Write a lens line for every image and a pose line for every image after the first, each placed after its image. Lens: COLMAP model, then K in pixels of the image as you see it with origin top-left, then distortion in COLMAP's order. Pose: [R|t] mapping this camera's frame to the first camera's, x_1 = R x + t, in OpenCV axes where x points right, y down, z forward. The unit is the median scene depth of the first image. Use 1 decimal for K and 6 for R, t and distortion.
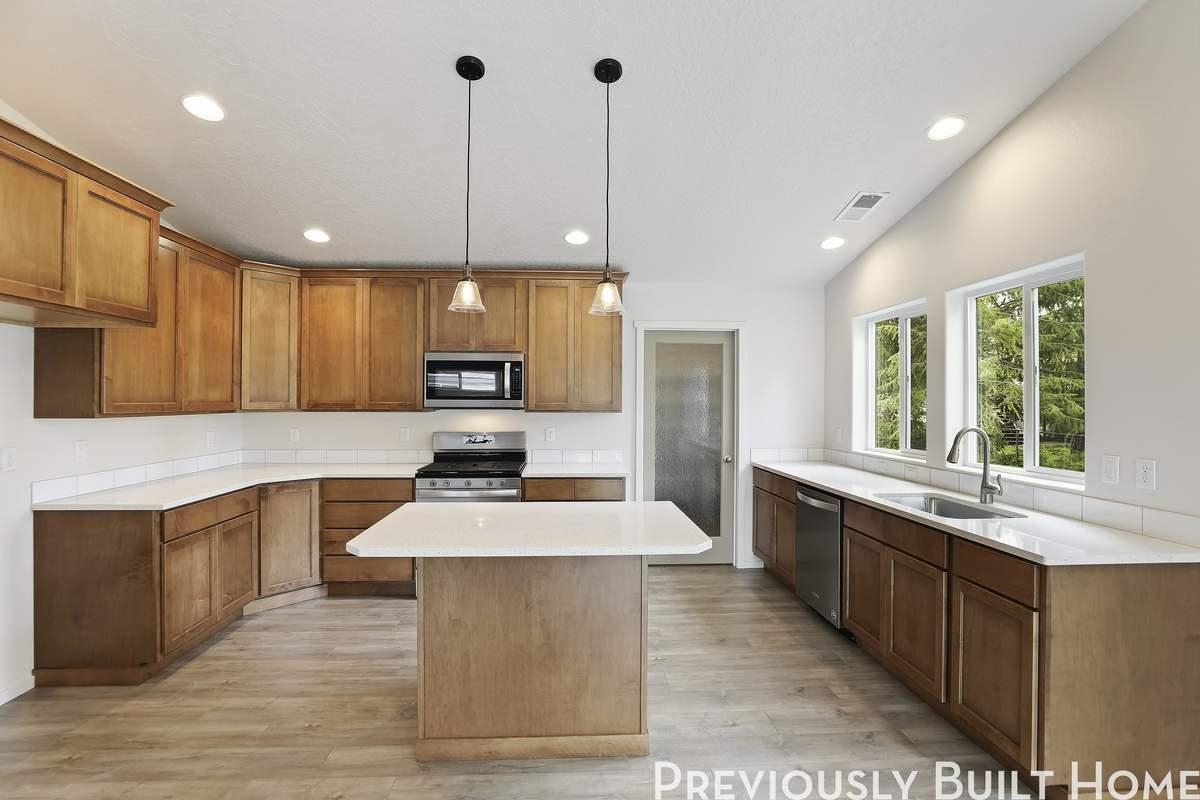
lens RADIAL K [[569.5, 0, 594.5], [0, 569.5, 399.1], [0, 0, 1]] dist [-0.008962, 0.003792]
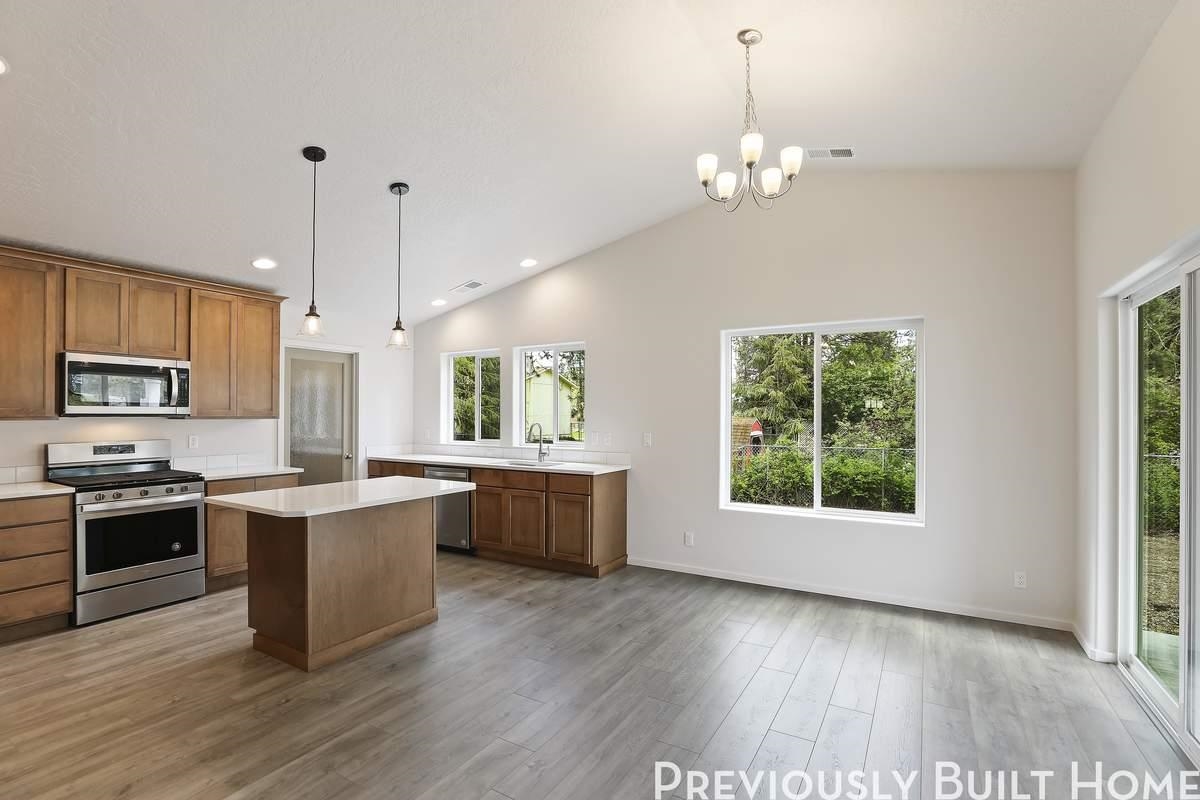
lens RADIAL K [[569.5, 0, 595.9], [0, 569.5, 419.2], [0, 0, 1]] dist [-0.008962, 0.003792]
pose [[0.559748, -0.010733, 0.828593, -0.712380], [0.003889, 0.999939, 0.010325, 0.020053], [-0.828654, -0.002557, 0.559756, -0.210215]]
